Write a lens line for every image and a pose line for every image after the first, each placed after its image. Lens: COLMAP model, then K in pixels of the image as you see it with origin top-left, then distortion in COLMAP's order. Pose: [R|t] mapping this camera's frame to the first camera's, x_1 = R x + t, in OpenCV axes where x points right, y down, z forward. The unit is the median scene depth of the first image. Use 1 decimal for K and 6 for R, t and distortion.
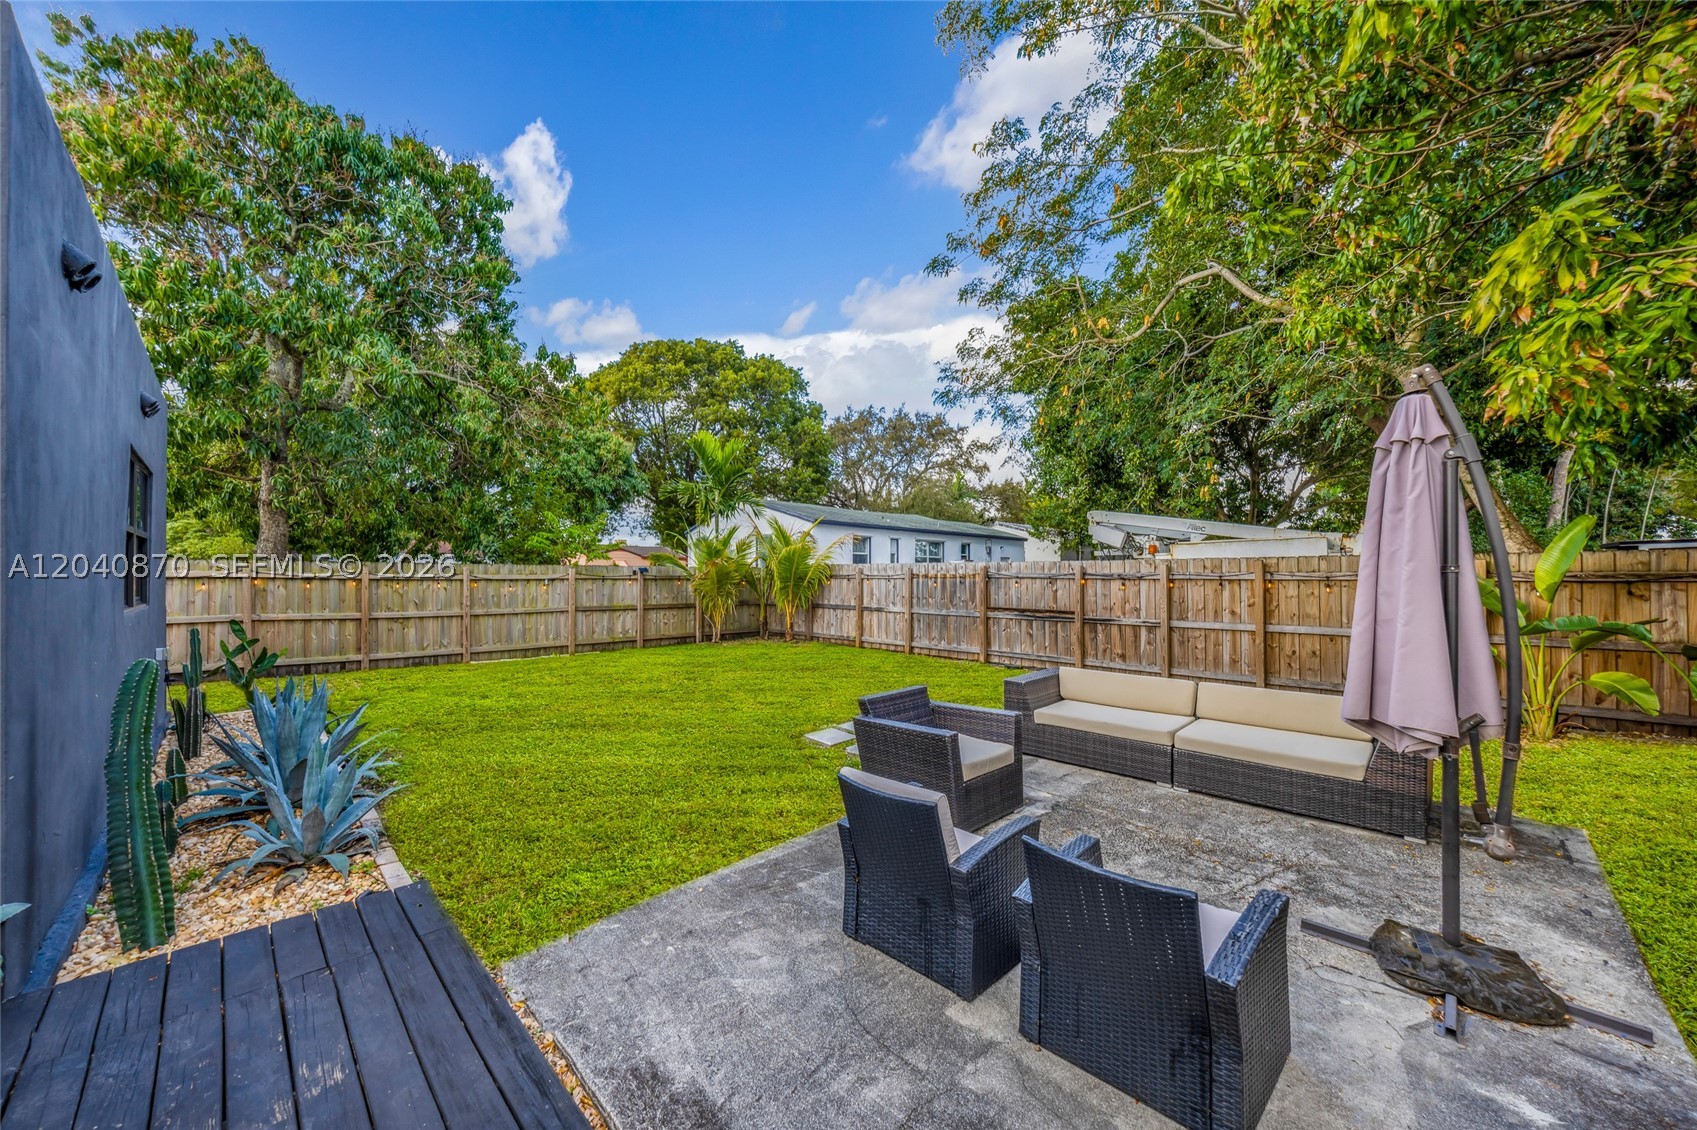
lens RADIAL K [[655.2, 0, 841.7], [0, 655.2, 573.2], [0, 0, 1]] dist [-0.000731, 0.000227]
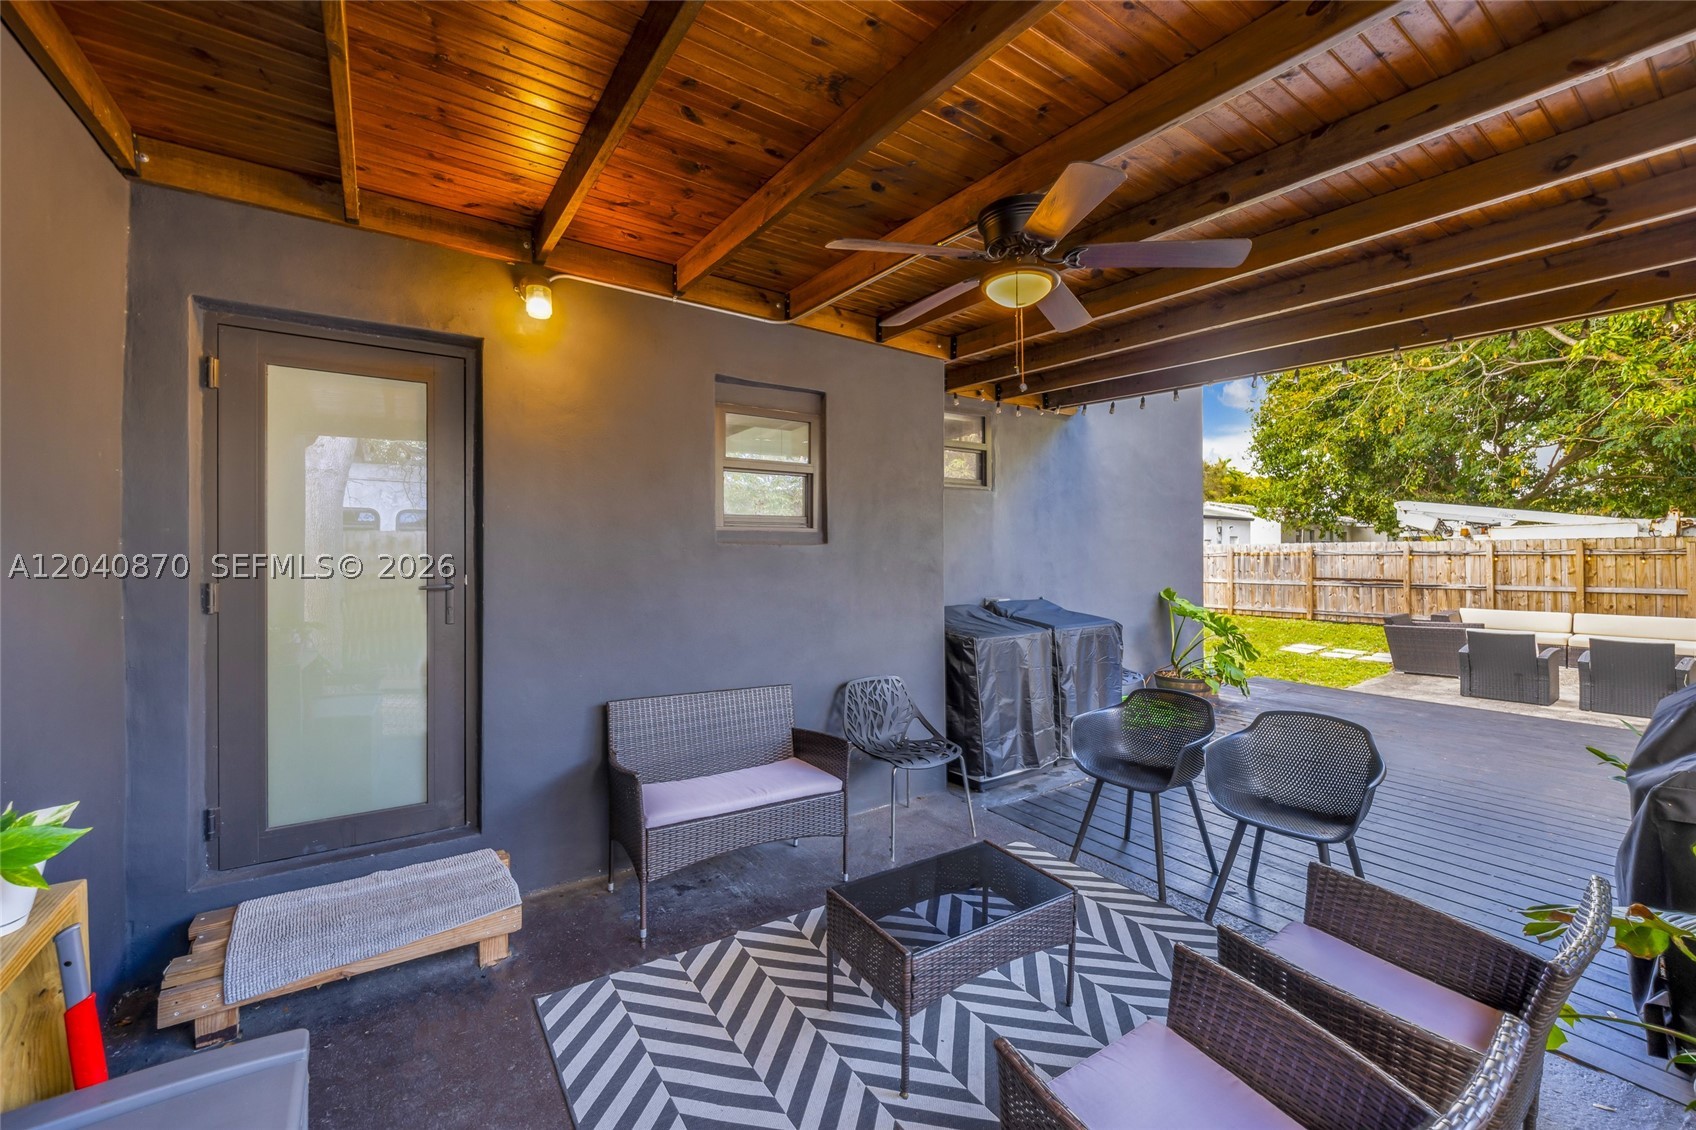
lens RADIAL K [[654.8, 0, 855.1], [0, 654.8, 557.6], [0, 0, 1]] dist [-0.000731, 0.000227]
pose [[0.983200, -0.007554, -0.182377, -0.513716], [0.008729, 0.999946, 0.005644, -0.004096], [0.182324, -0.007141, 0.983213, -0.532441]]
